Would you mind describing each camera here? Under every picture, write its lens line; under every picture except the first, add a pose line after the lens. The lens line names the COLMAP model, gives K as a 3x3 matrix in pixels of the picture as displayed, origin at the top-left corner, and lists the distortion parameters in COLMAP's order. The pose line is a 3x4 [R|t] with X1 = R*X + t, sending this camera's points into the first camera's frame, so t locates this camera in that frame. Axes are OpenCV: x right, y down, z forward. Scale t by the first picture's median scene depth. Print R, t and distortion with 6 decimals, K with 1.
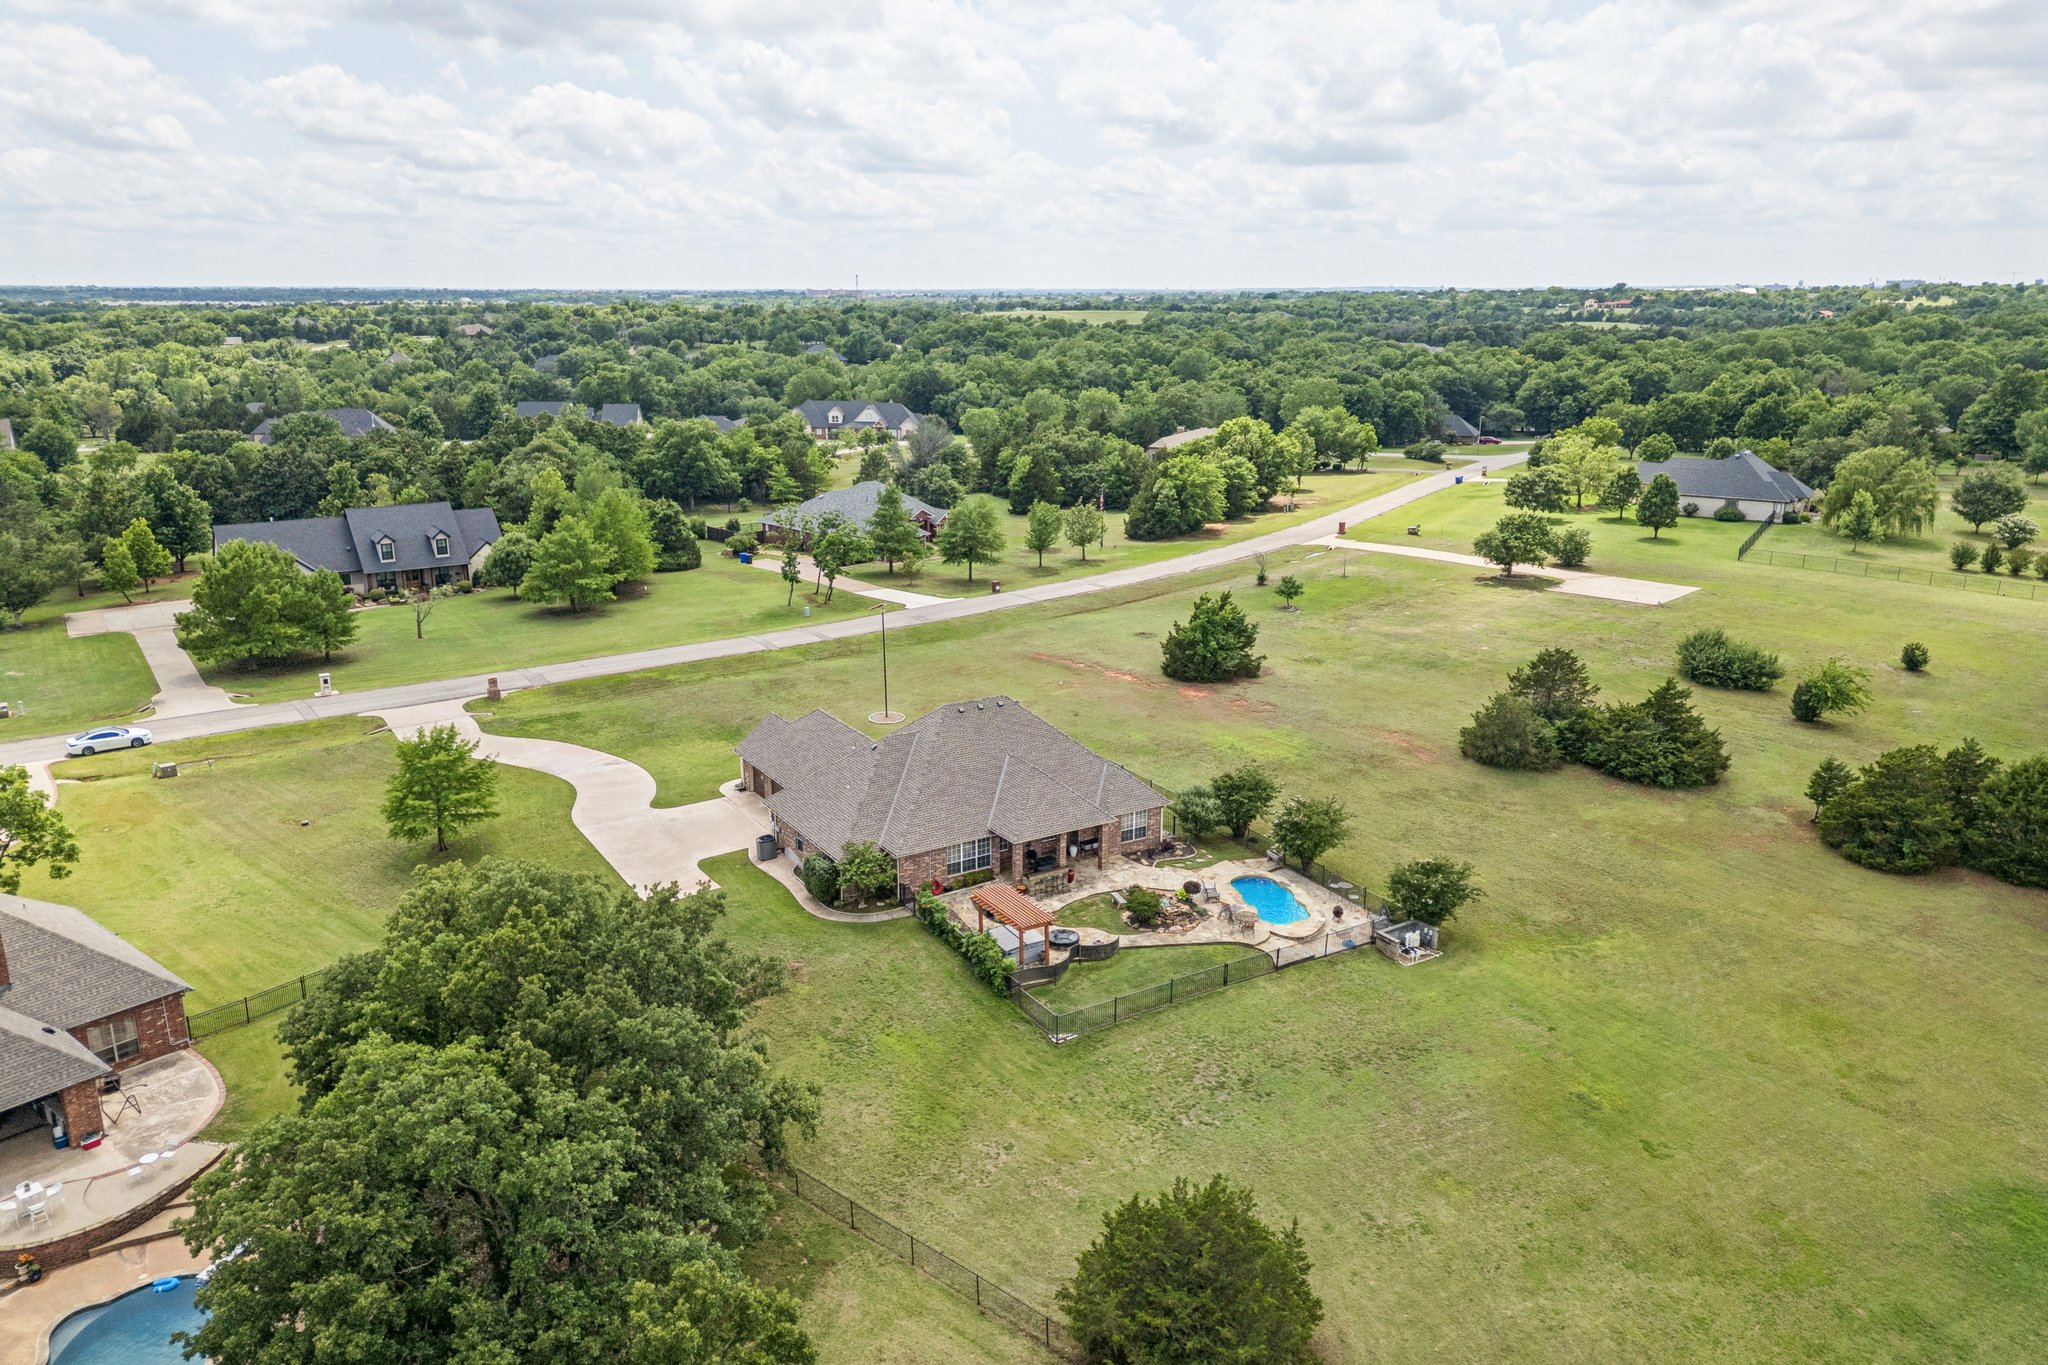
lens RADIAL K [[1433.4, 0, 1024.0], [0, 1433.4, 682.5], [0, 0, 1]] dist [0.075233, -0.073436]
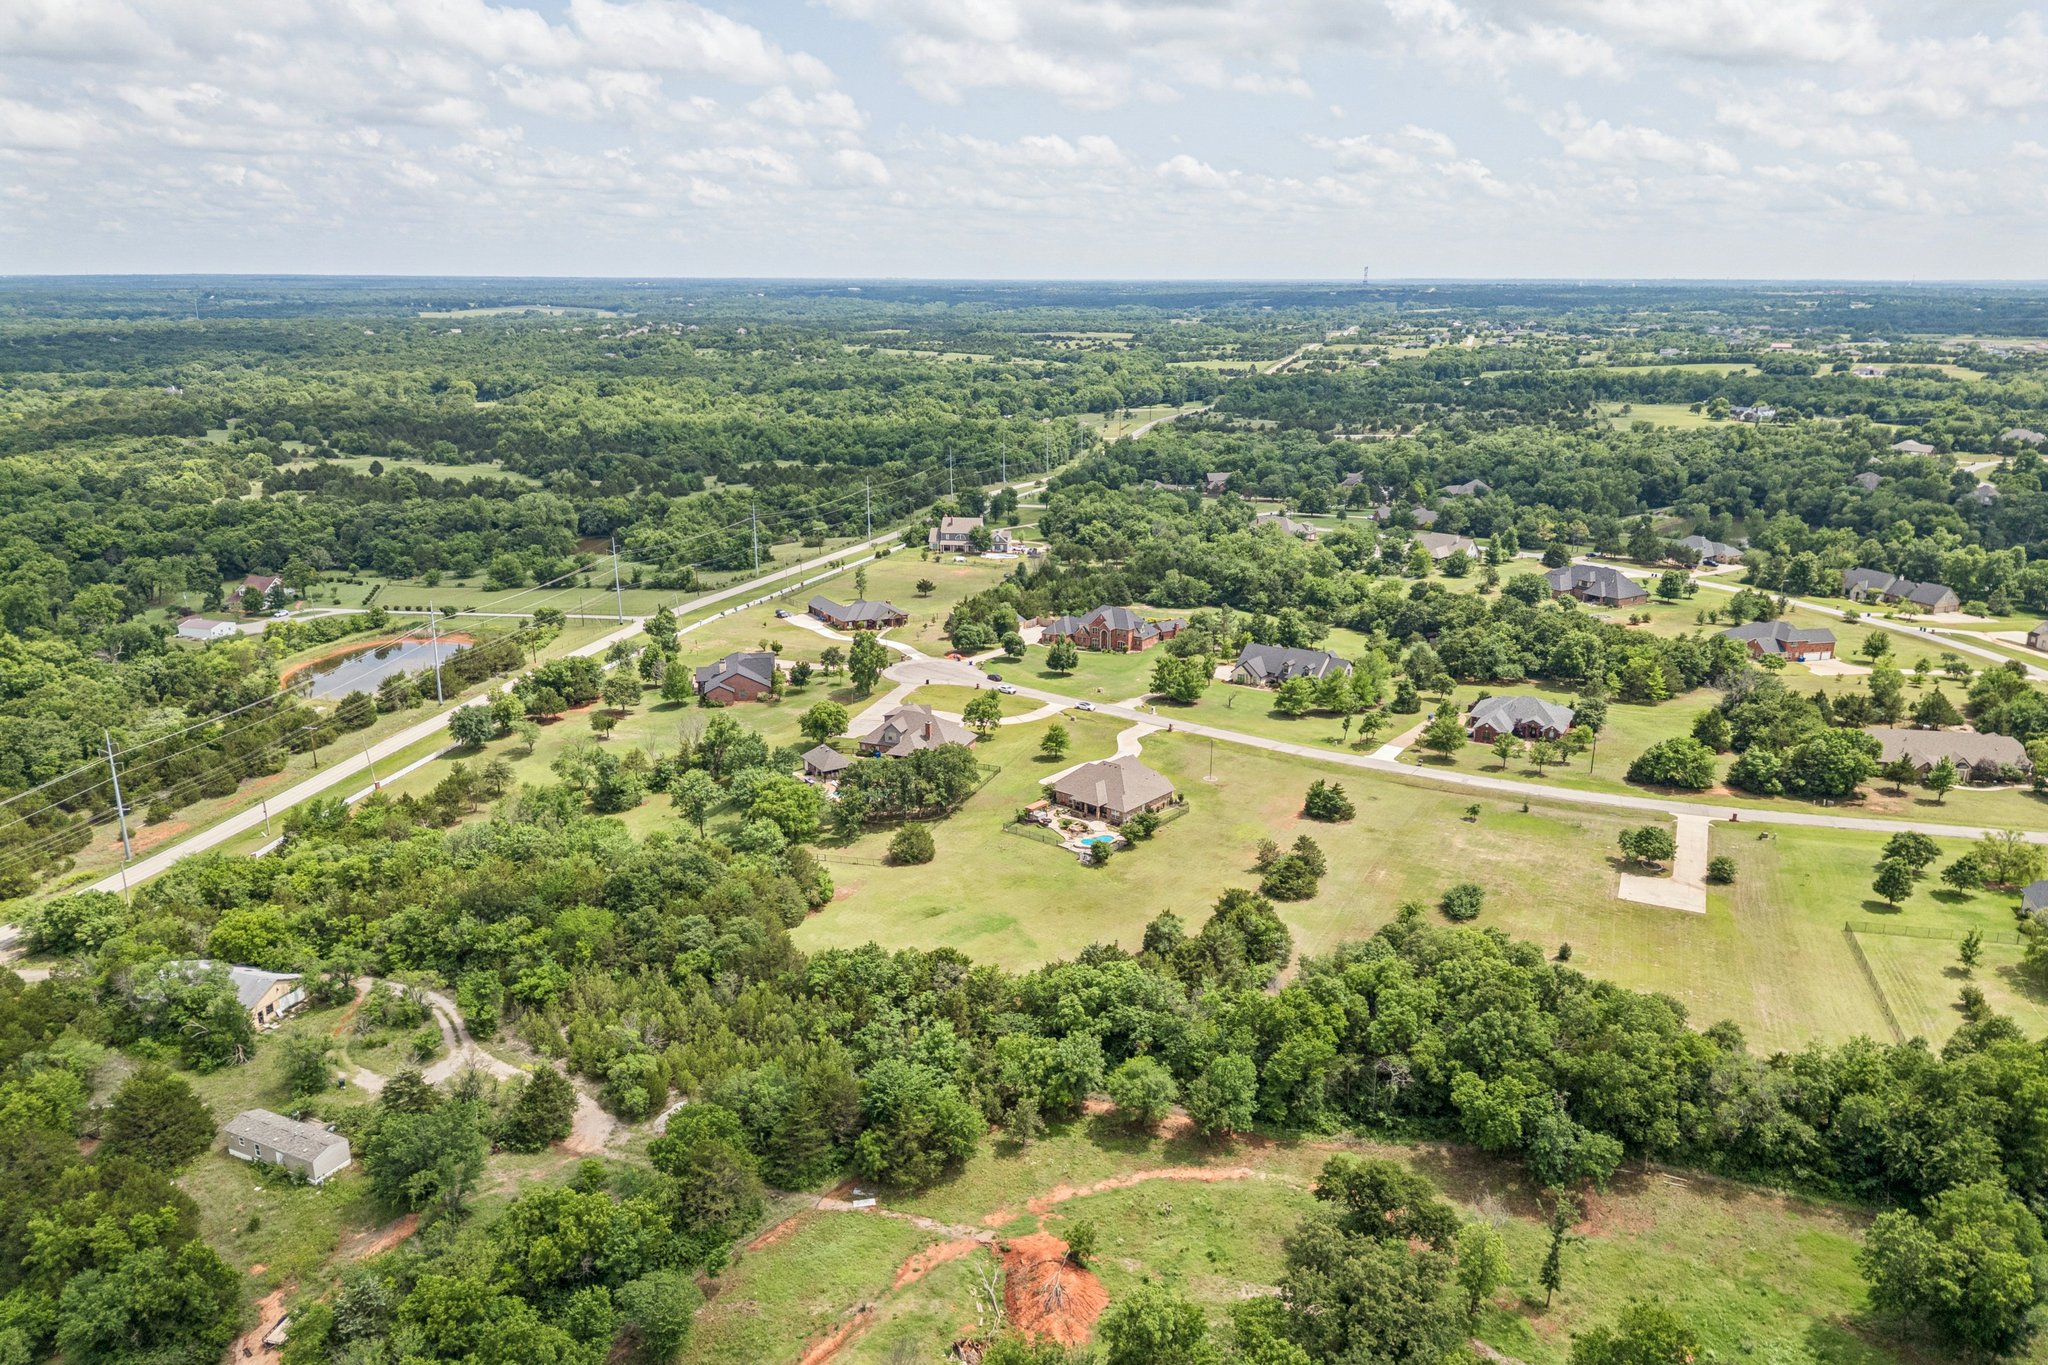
lens RADIAL K [[1463.7, 0, 1024.8], [0, 1463.7, 655.3], [0, 0, 1]] dist [0.062257, -0.096894]
pose [[0.312057, 0.240280, -0.919177, 2.644278], [-0.253936, 0.953385, 0.163012, -0.648856], [0.915498, 0.182543, 0.358526, -0.379981]]
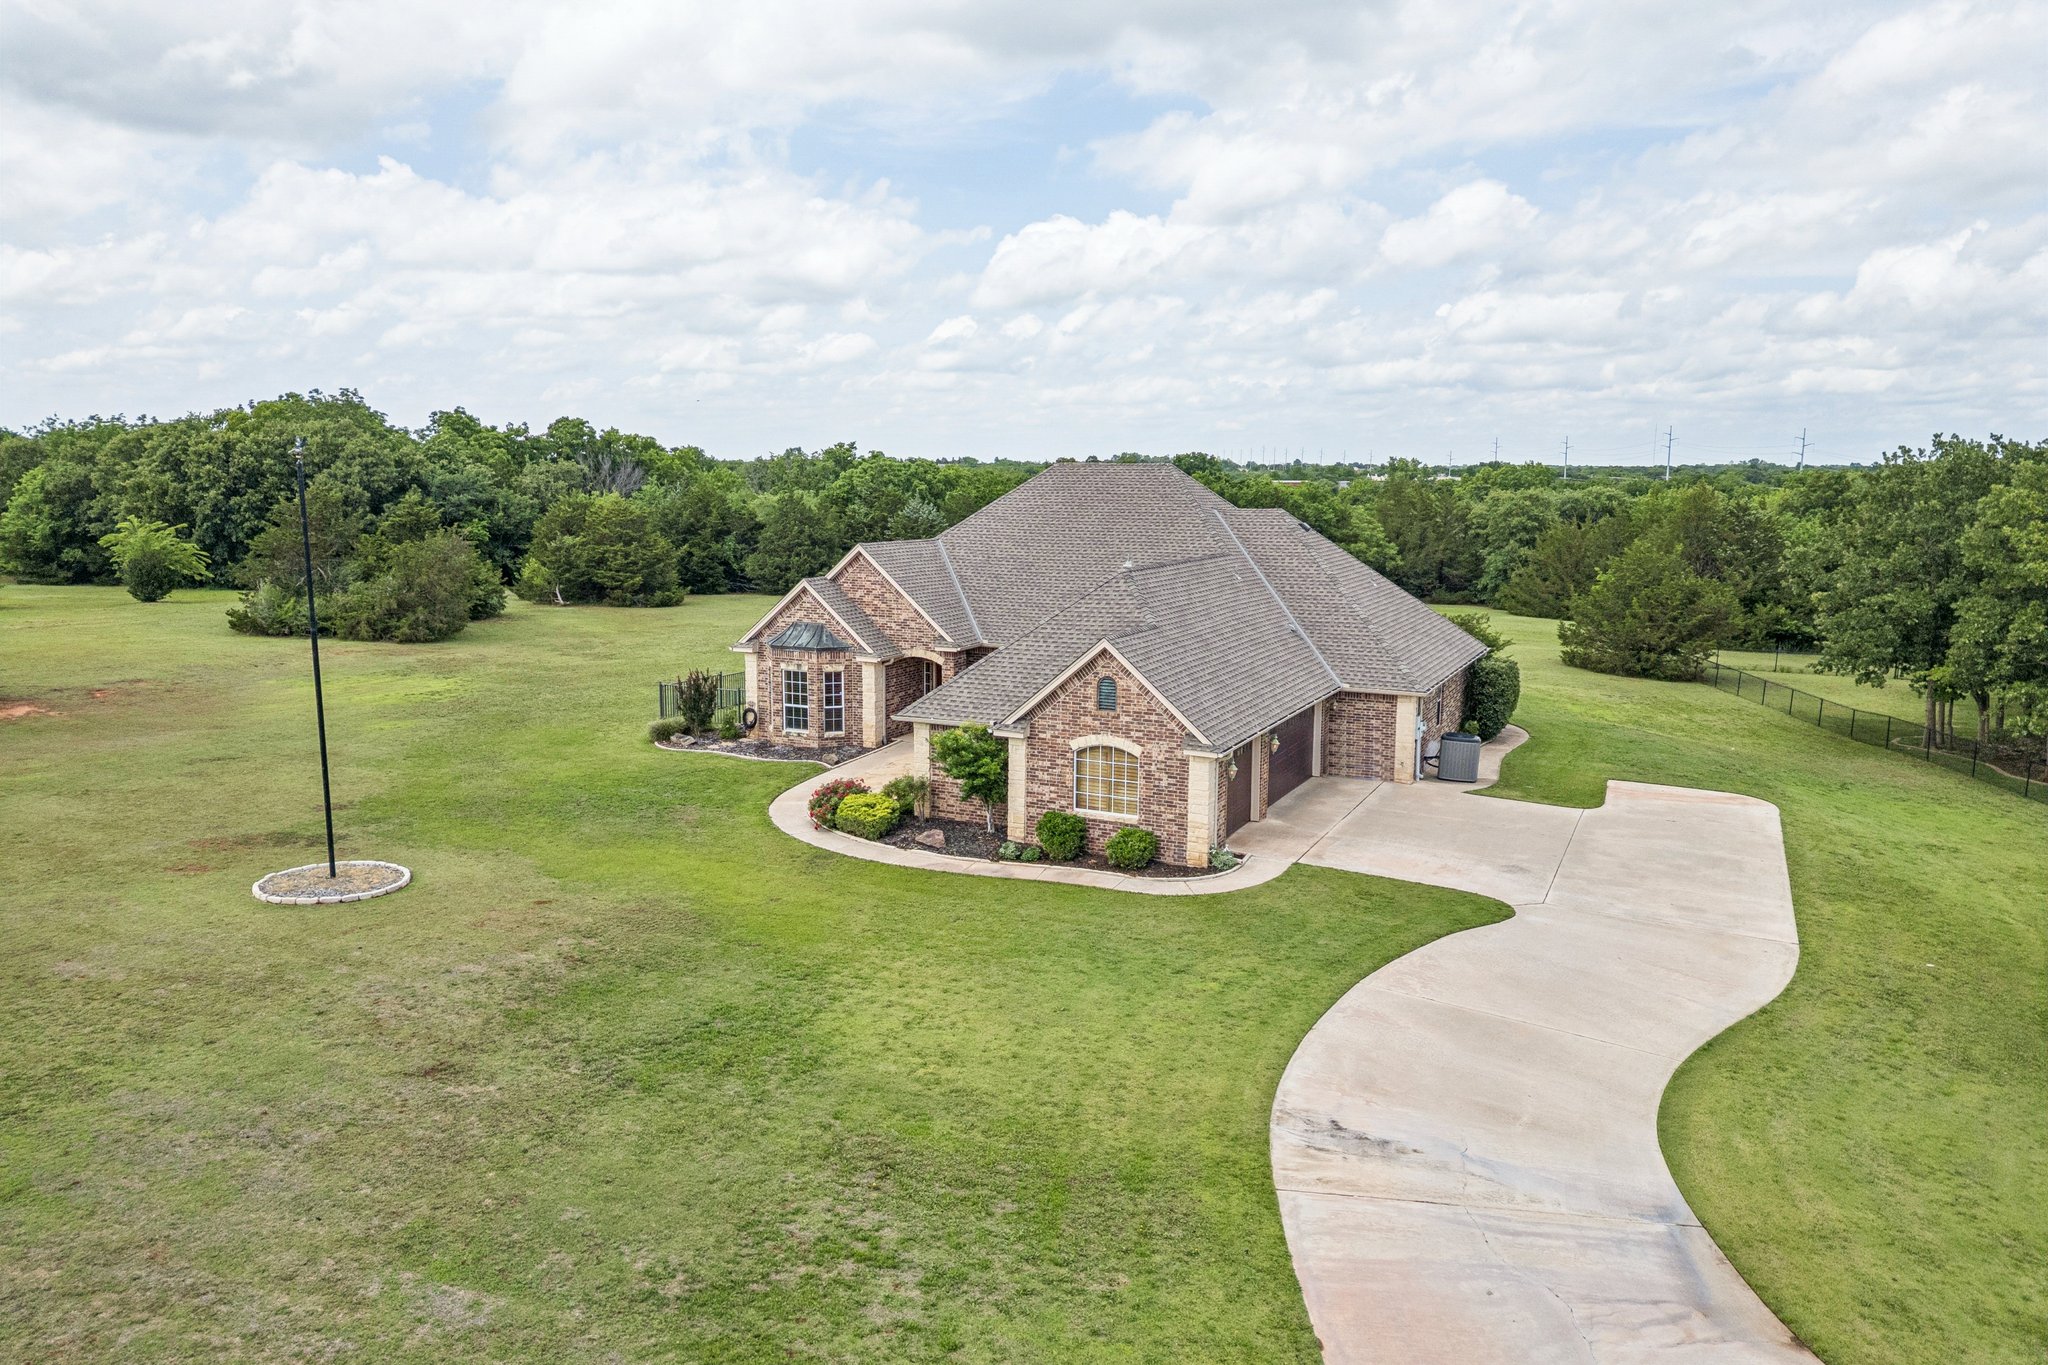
lens RADIAL K [[1427.8, 0, 1023.3], [0, 1427.8, 683.5], [0, 0, 1]] dist [0.075428, -0.073842]
pose [[-0.535733, -0.131640, 0.834063, -0.446445], [0.220252, 0.931792, 0.288537, -0.067276], [-0.815156, 0.338283, -0.470197, 1.200981]]
